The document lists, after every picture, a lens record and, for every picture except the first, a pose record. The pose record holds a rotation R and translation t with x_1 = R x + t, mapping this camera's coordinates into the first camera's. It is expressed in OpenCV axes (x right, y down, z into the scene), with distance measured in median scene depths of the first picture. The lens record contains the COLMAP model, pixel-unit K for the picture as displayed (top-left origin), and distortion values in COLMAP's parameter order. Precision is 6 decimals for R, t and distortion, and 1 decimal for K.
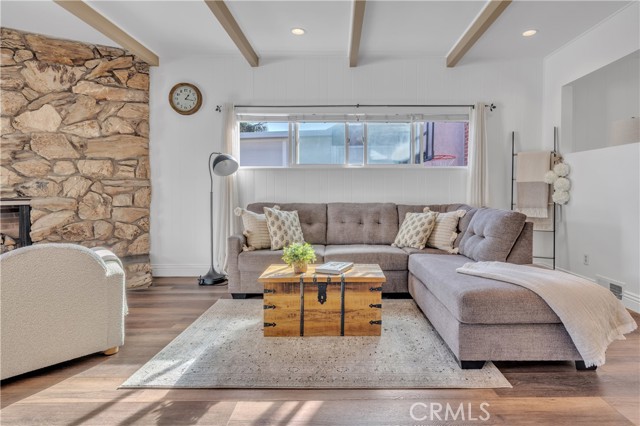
lens RADIAL K [[337.4, 0, 345.4], [0, 337.4, 197.0], [0, 0, 1]] dist [-0.002600, -0.000401]
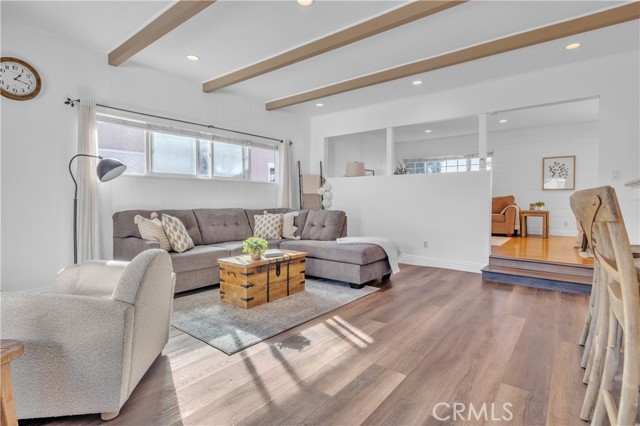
lens RADIAL K [[323.7, 0, 318.4], [0, 323.7, 206.6], [0, 0, 1]] dist [-0.004800, -0.000998]
pose [[0.632835, -0.013406, 0.774171, -0.659722], [0.008716, 0.999910, 0.010190, 0.001206], [-0.774238, 0.000299, 0.632895, -0.010741]]
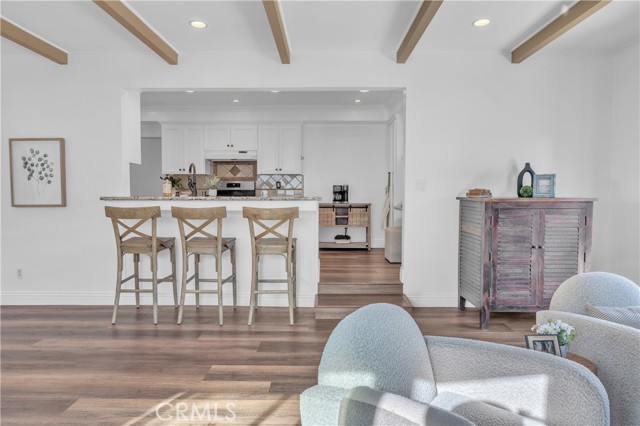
lens RADIAL K [[378.9, 0, 311.0], [0, 378.9, 205.0], [0, 0, 1]] dist [0.002677, 0.000156]
pose [[-0.998951, 0.001622, 0.045764, -0.397469], [0.003524, 0.999133, 0.041492, -0.052753], [-0.045657, 0.041610, -0.998090, 0.885250]]
